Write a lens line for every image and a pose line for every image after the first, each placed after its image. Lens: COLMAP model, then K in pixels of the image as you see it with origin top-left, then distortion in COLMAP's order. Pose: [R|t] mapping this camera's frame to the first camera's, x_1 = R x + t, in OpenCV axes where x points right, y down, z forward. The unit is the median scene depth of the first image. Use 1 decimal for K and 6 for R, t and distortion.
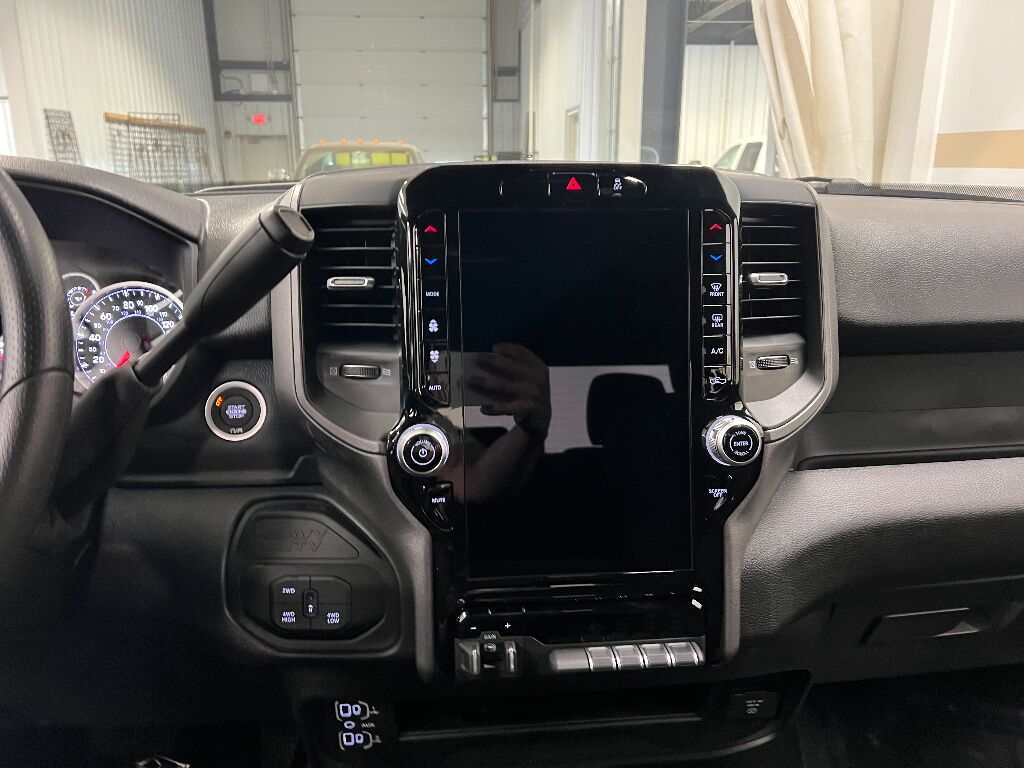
lens RADIAL K [[750.1, 0, 510.9], [0, 750.1, 382.7], [0, 0, 1]] dist [0.028913, -0.023376]
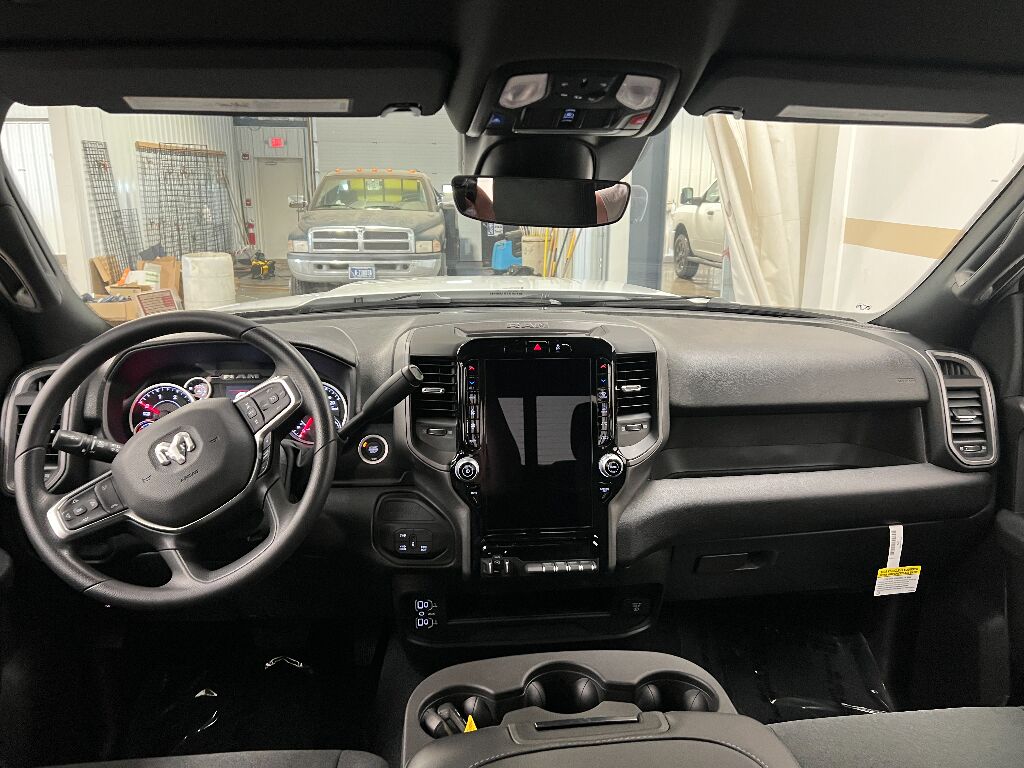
lens RADIAL K [[750.1, 0, 535.7], [0, 750.1, 356.7], [0, 0, 1]] dist [0.028913, -0.023376]
pose [[0.999550, 0.009334, 0.028512, 0.015043], [-0.007994, 0.998875, -0.046746, -0.127497], [-0.028916, 0.046497, 0.998500, -1.109309]]
